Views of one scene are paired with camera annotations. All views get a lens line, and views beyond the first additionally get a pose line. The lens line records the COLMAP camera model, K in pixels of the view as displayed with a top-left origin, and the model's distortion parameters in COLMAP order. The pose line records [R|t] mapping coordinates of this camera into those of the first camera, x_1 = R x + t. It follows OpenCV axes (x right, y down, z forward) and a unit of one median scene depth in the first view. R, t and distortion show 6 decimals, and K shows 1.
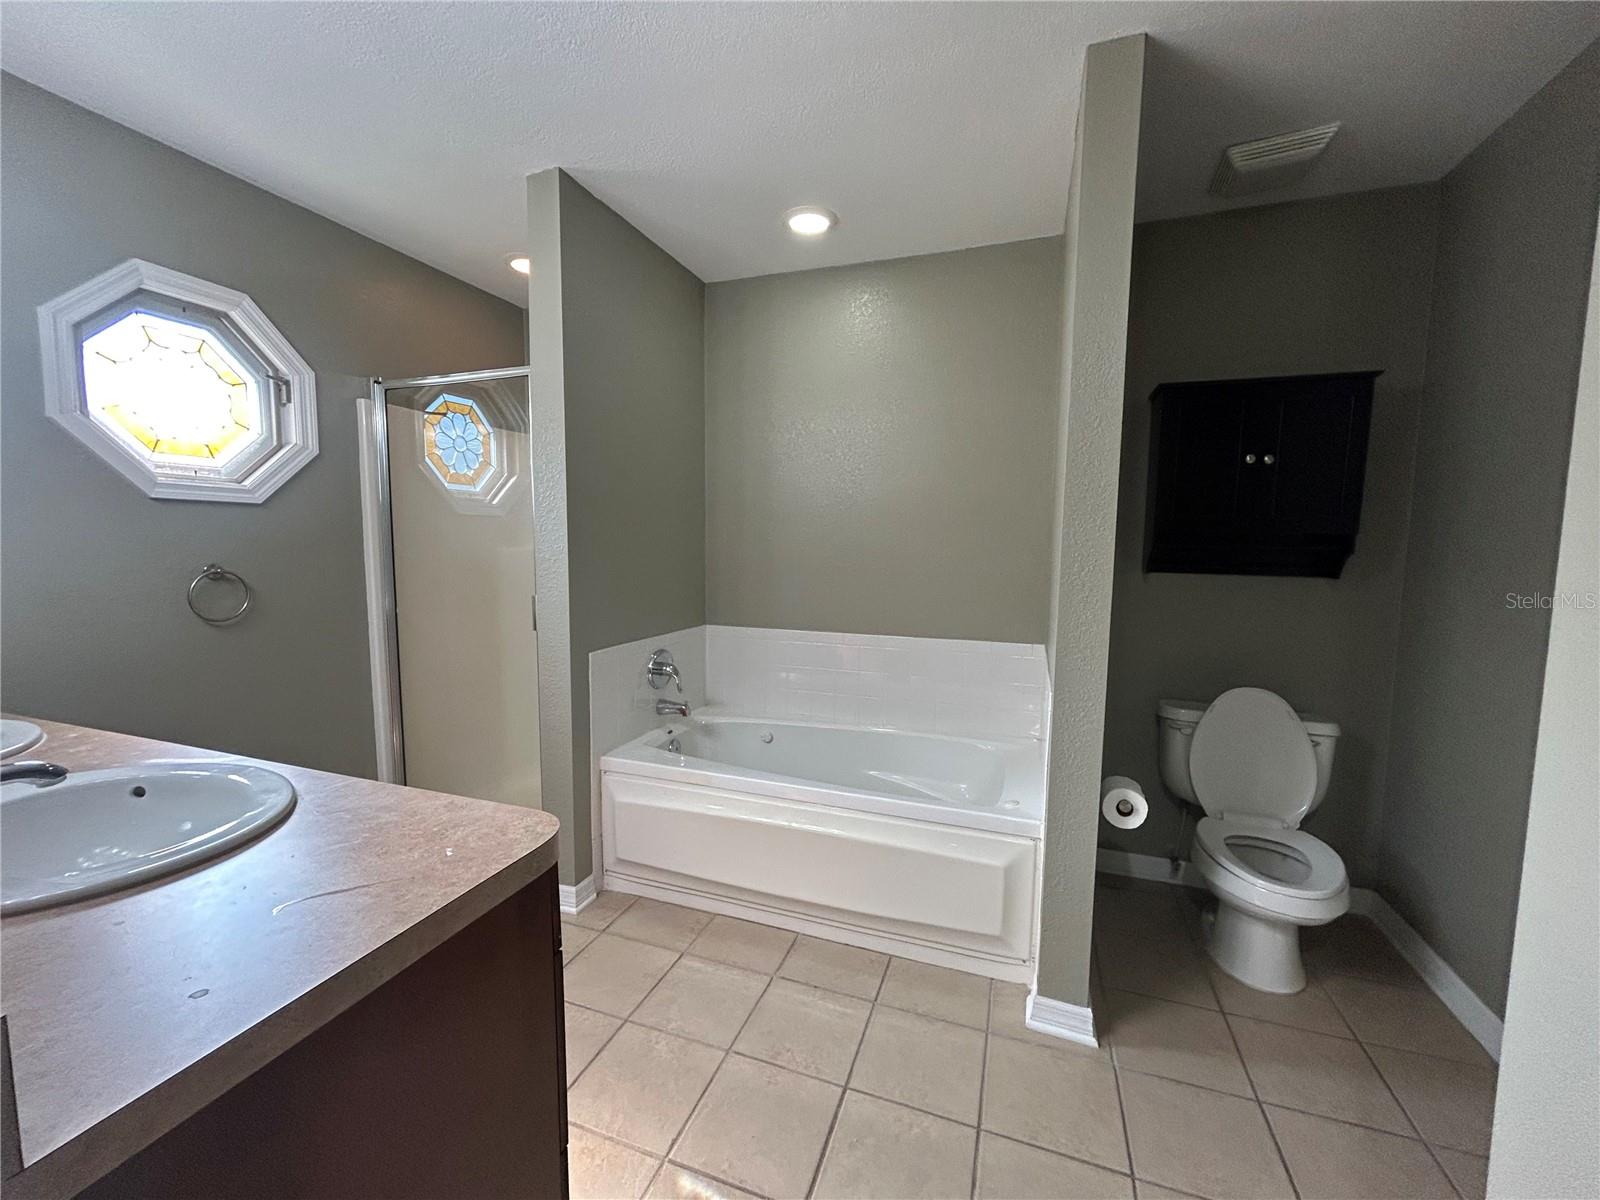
lens RADIAL K [[645.2, 0, 796.5], [0, 645.2, 602.1], [0, 0, 1]] dist [-0.005670, 0.001924]
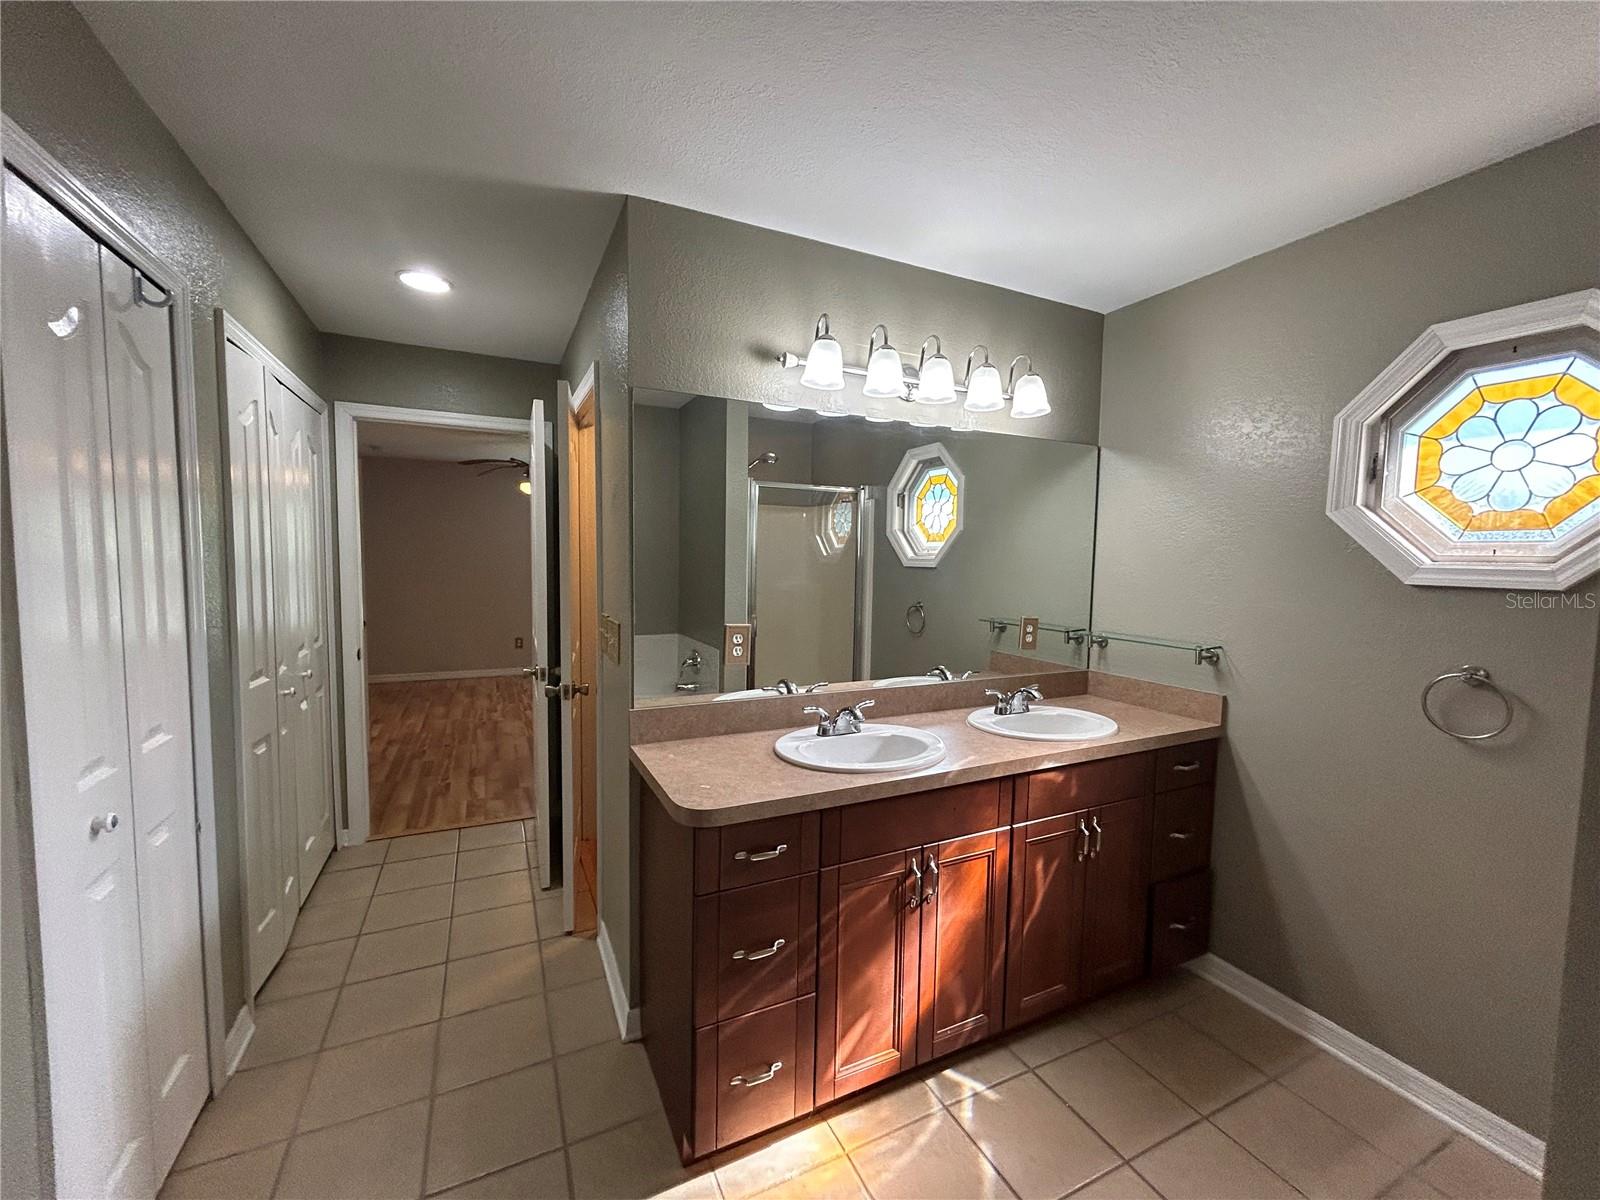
lens RADIAL K [[645.2, 0, 800.4], [0, 645.2, 602.6], [0, 0, 1]] dist [-0.005670, 0.001924]
pose [[-0.698317, 0.029949, -0.715162, 0.231543], [-0.092889, 0.986884, 0.132029, -0.161288], [0.709736, 0.158629, -0.686376, 0.923684]]
